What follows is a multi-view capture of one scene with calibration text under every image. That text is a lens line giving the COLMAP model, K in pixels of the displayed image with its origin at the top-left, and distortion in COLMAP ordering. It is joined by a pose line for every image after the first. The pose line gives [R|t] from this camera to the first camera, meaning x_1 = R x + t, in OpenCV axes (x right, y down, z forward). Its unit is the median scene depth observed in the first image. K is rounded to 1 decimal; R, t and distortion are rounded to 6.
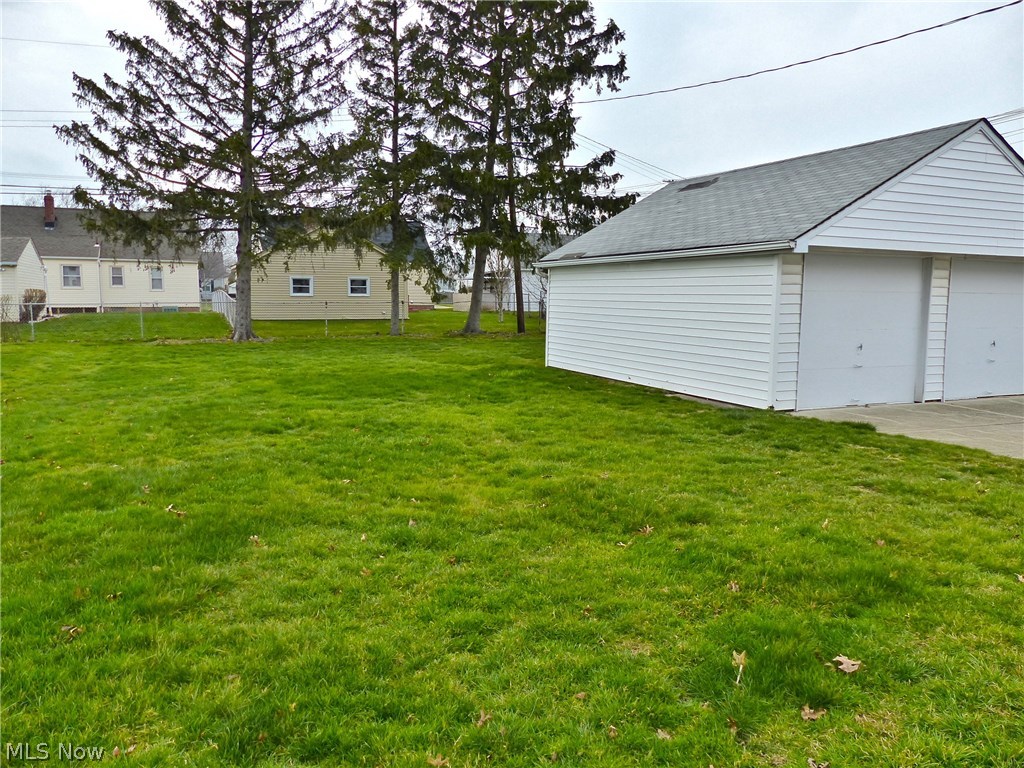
lens RADIAL K [[784.3, 0, 512.0], [0, 784.3, 384.0], [0, 0, 1]] dist [-0.003643, -0.001864]
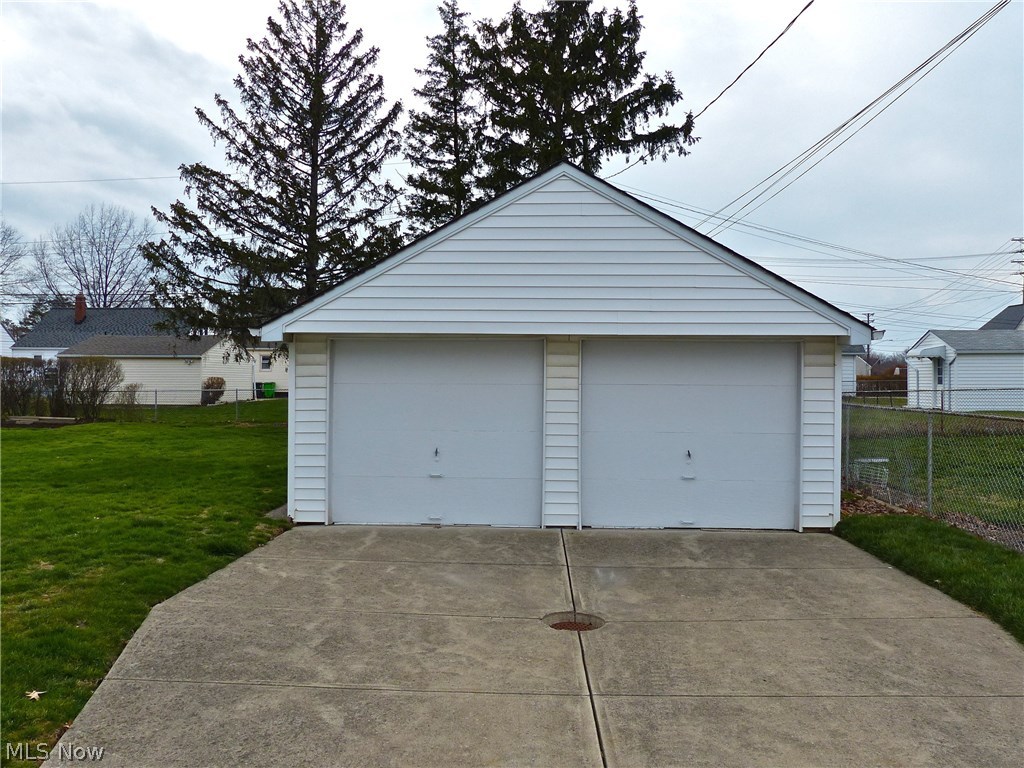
lens RADIAL K [[813.7, 0, 512.0], [0, 813.7, 384.0], [0, 0, 1]] dist [-0.003655, -0.000926]
pose [[0.896888, -0.001388, -0.442255, 0.474980], [-0.045477, 0.994405, -0.095346, -0.021848], [0.439913, 0.105627, 0.891807, 0.149288]]
